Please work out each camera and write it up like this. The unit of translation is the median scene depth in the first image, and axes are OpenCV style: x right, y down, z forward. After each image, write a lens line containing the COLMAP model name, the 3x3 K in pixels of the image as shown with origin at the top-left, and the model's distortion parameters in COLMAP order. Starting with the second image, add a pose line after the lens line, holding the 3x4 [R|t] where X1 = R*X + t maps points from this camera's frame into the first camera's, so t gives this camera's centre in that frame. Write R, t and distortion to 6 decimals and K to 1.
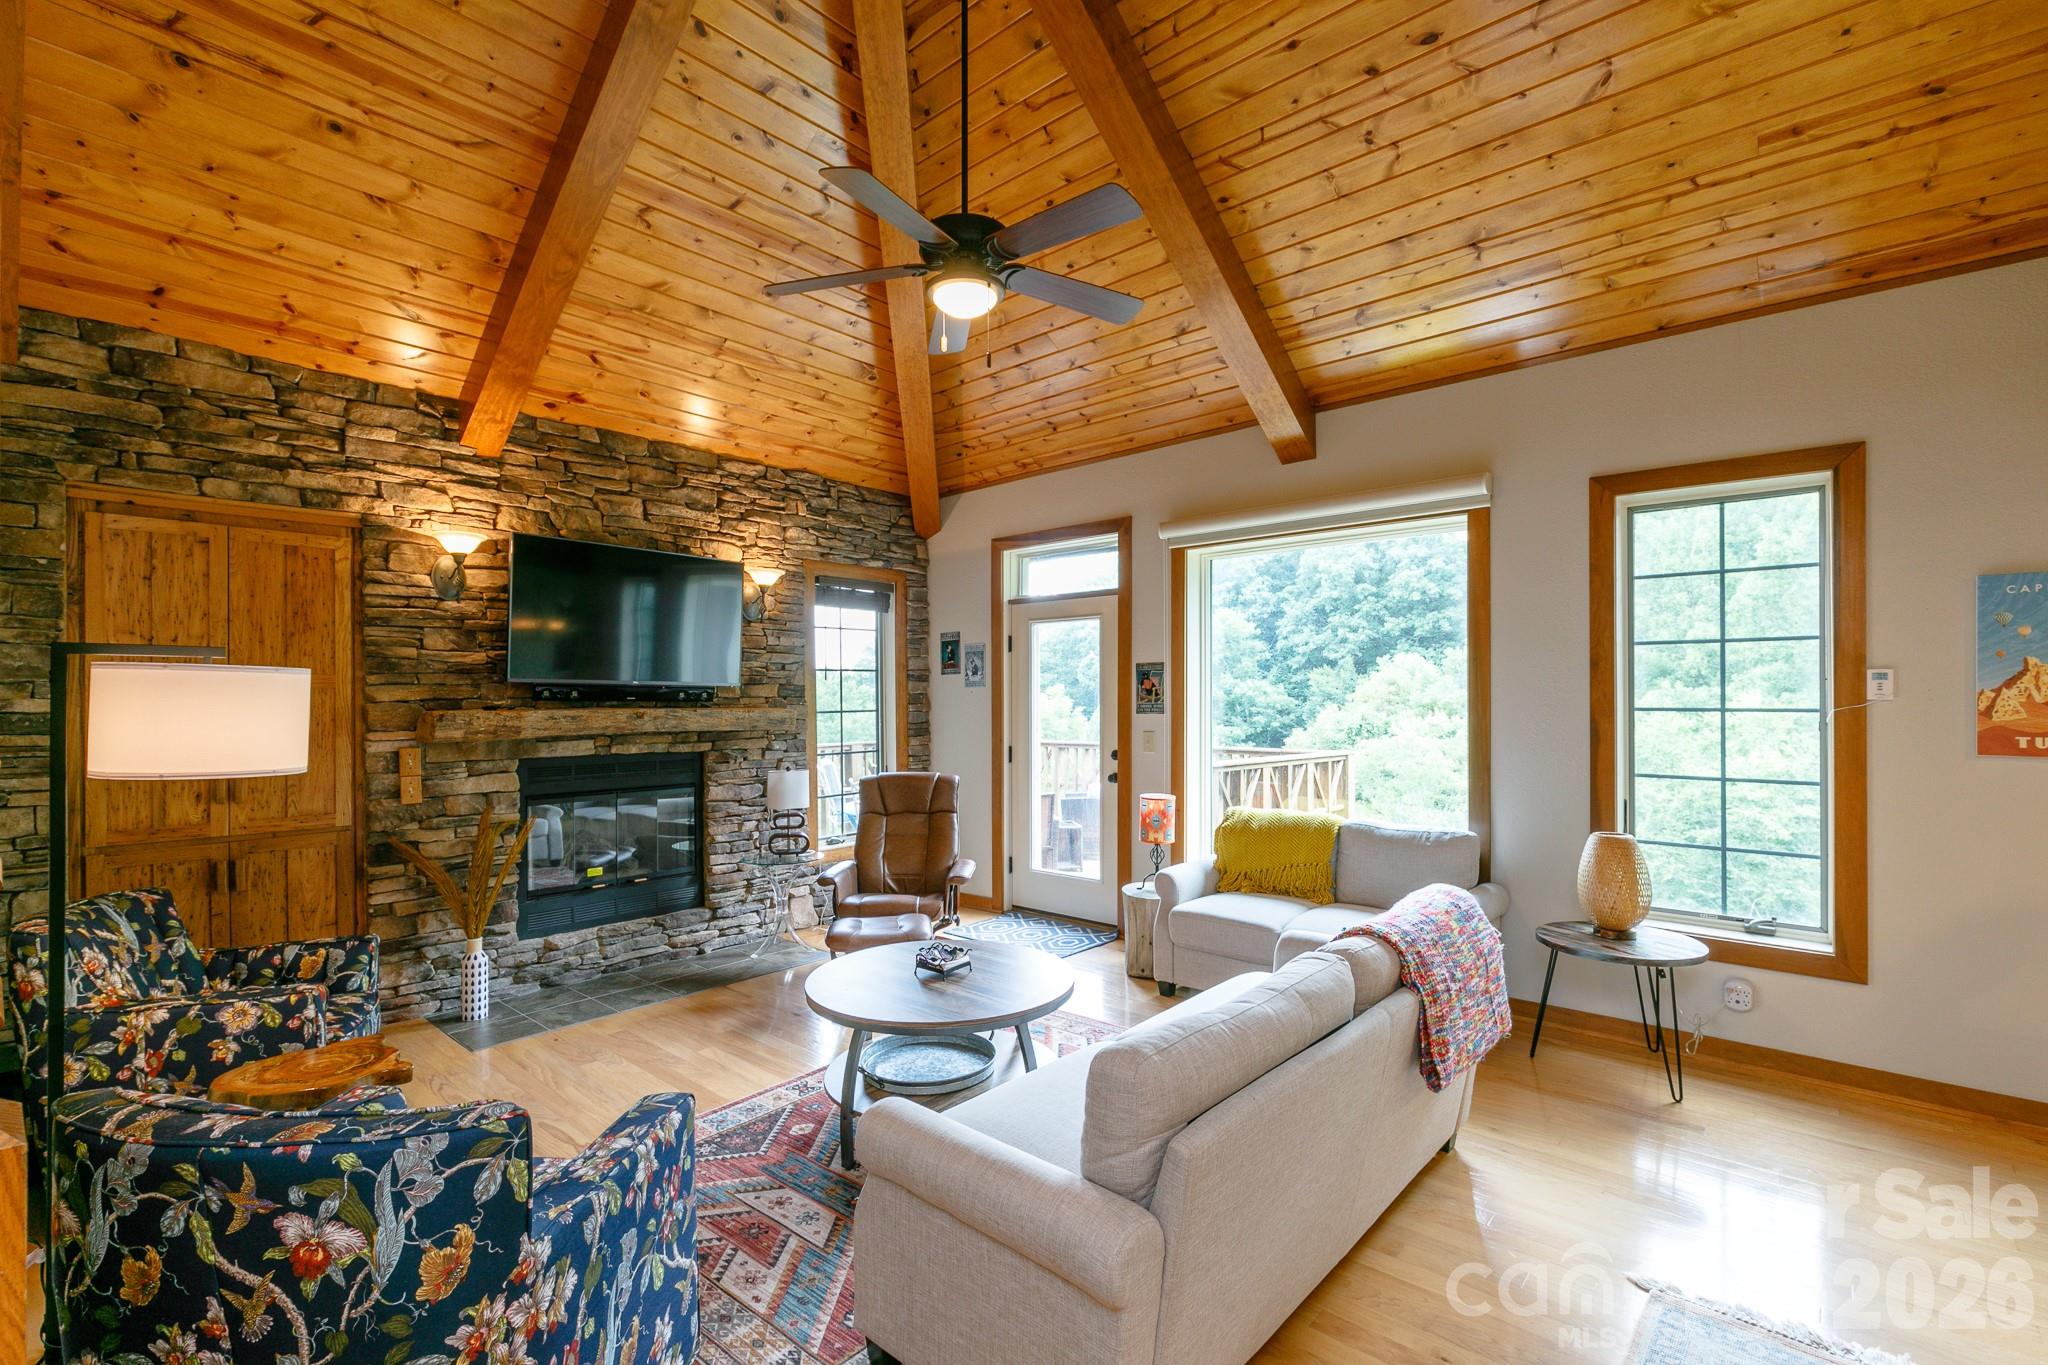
lens RADIAL K [[909.5, 0, 1008.9], [0, 909.5, 699.0], [0, 0, 1]] dist [0.005818, -0.000511]
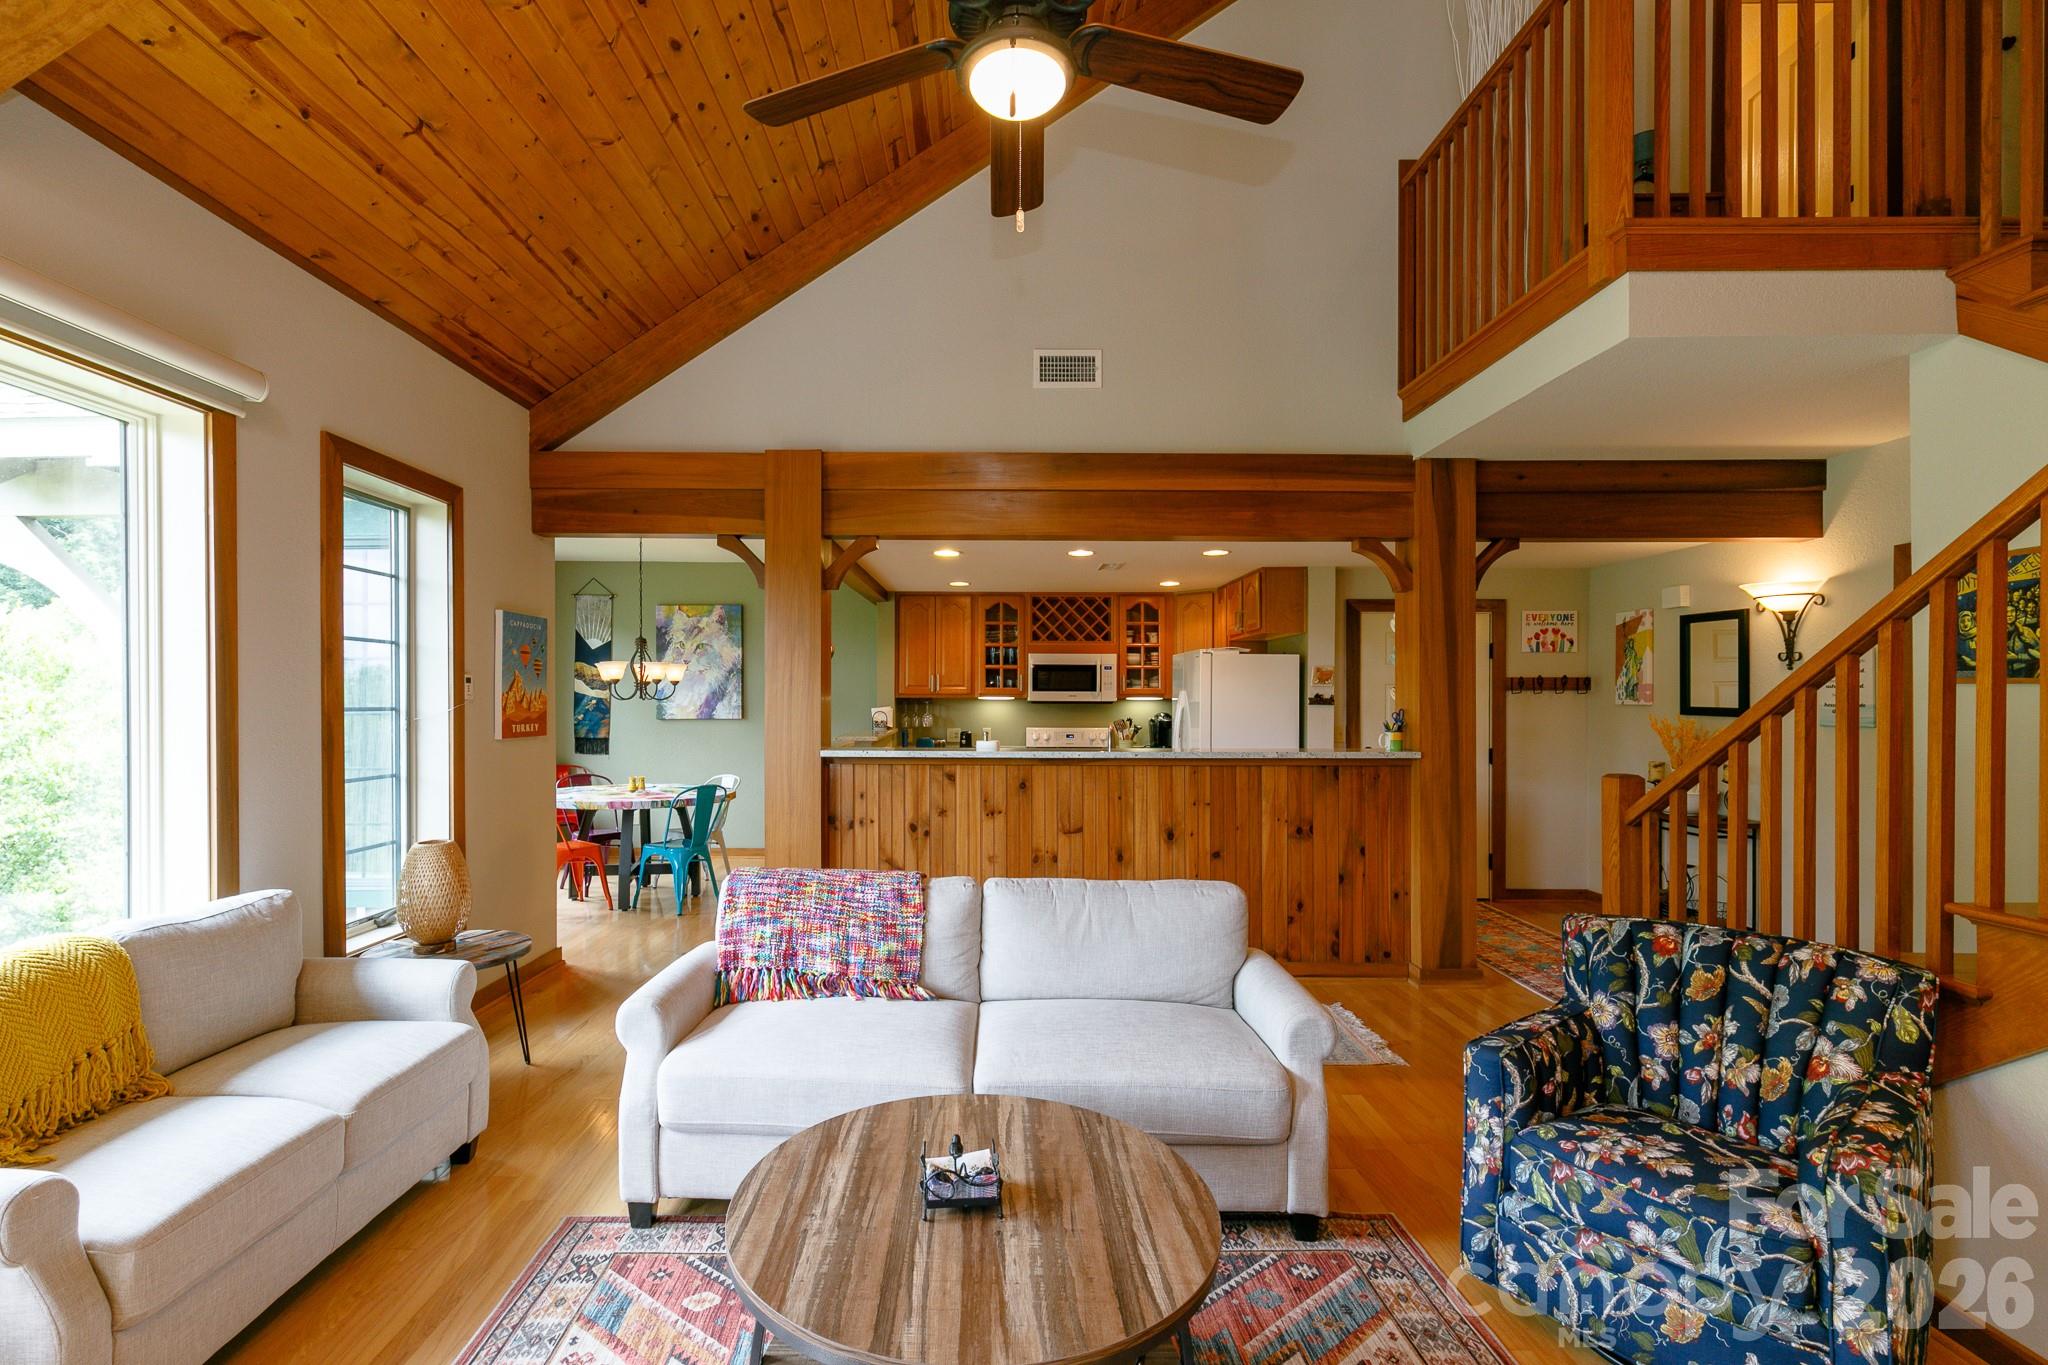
lens RADIAL K [[909.5, 0, 1006.1], [0, 909.5, 695.6], [0, 0, 1]] dist [0.005818, -0.000511]
pose [[-0.686444, 0.004399, 0.727169, -0.353771], [0.000480, 0.999984, -0.005596, 0.003630], [-0.727182, -0.003492, -0.686435, 0.981686]]
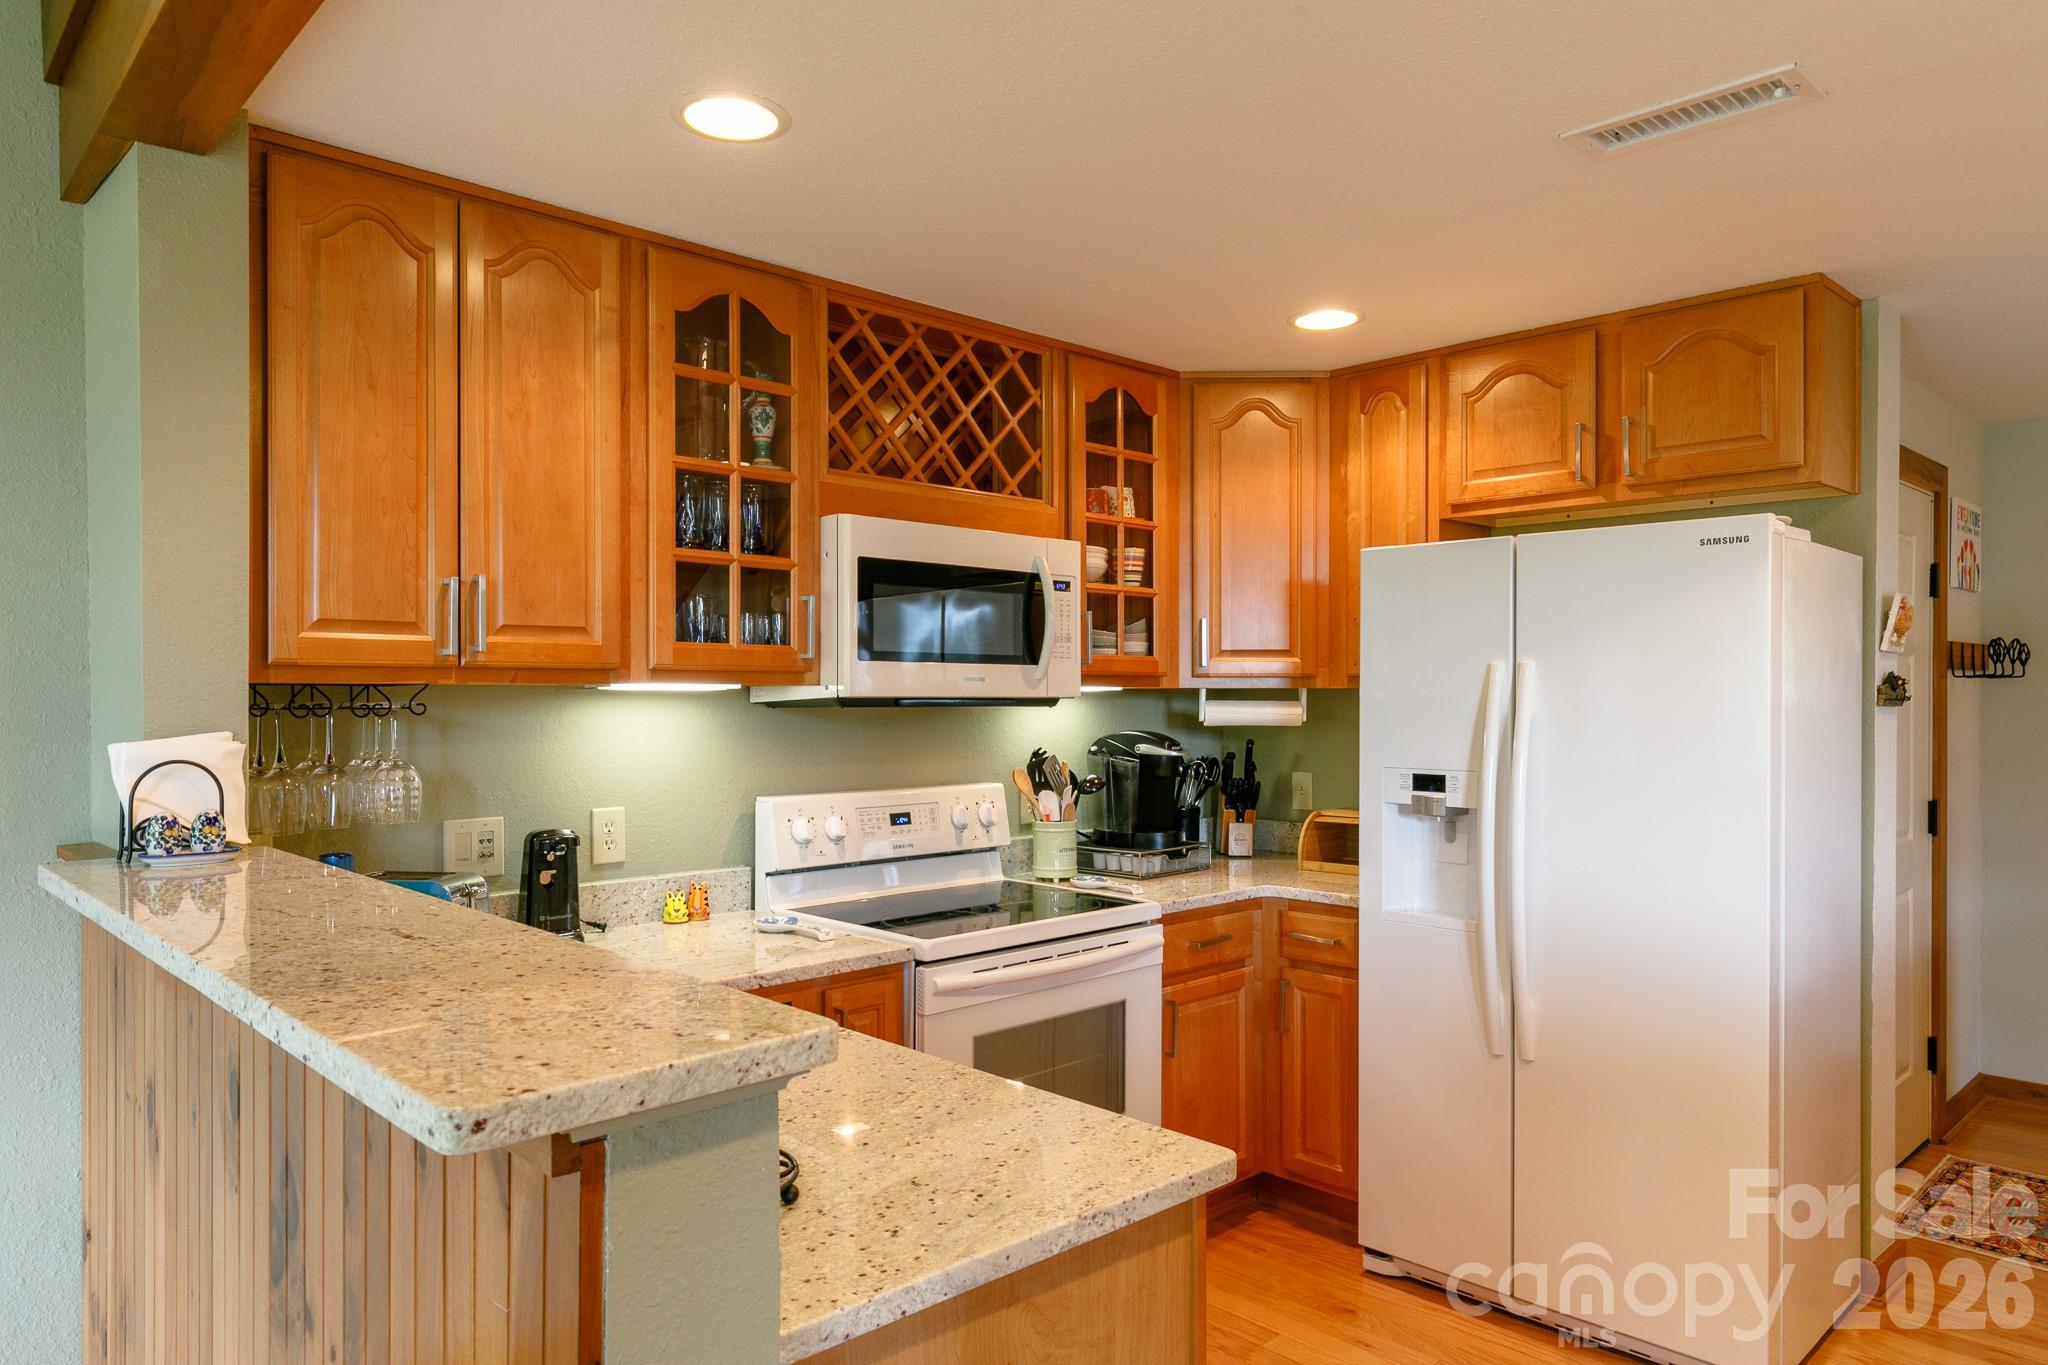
lens RADIAL K [[1310.6, 0, 1025.1], [0, 1310.6, 685.0], [0, 0, 1]] dist [0.021681, -0.011152]
pose [[-0.997909, 0.002379, 0.064584, 0.816609], [0.002156, 0.999991, -0.003533, 0.000437], [-0.064592, -0.003386, -0.997906, 0.359547]]
